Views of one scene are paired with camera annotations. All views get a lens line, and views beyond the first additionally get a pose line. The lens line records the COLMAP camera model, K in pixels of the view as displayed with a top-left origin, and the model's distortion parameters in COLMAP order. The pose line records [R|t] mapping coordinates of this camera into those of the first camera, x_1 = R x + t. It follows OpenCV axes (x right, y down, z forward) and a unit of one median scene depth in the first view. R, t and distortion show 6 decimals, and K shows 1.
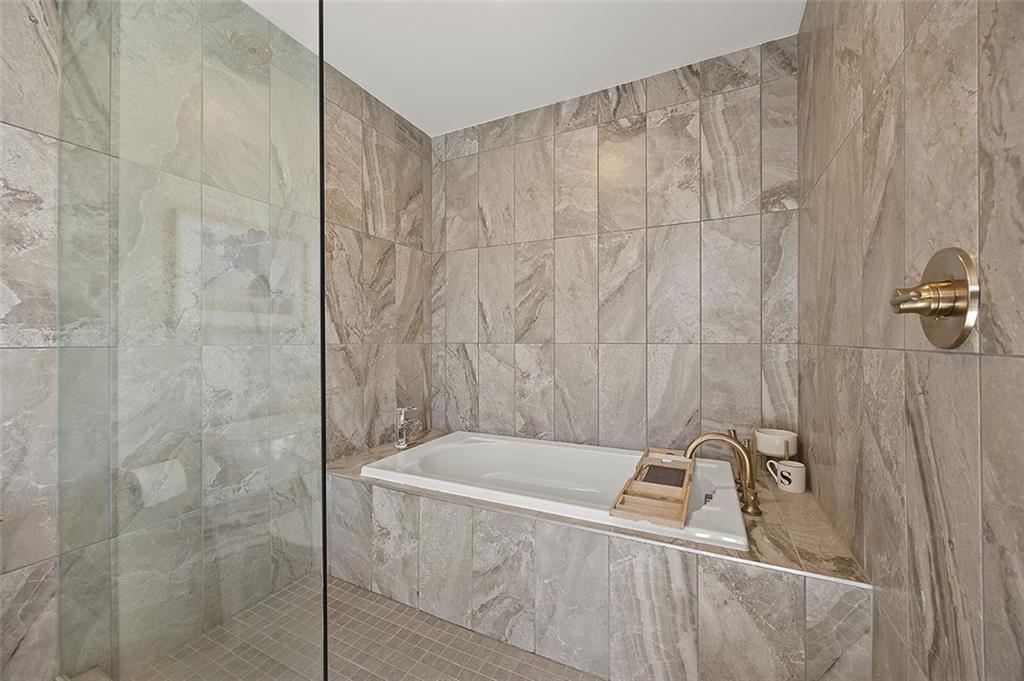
lens RADIAL K [[399.9, 0, 512.0], [0, 399.9, 340.5], [0, 0, 1]] dist [0.003044, 0.000061]
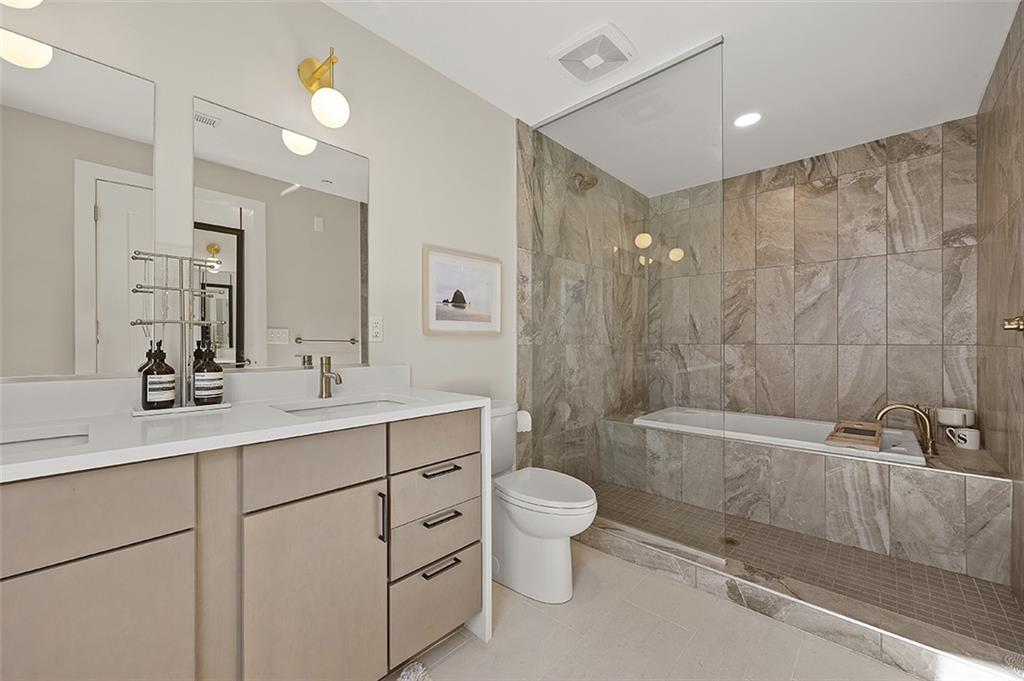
lens RADIAL K [[399.9, 0, 512.0], [0, 399.9, 340.5], [0, 0, 1]] dist [0.003044, 0.000061]
pose [[0.957388, 0.000993, -0.288803, -0.369533], [-0.001729, 0.999996, -0.002293, -0.001236], [0.288799, 0.002695, 0.957386, -0.700243]]
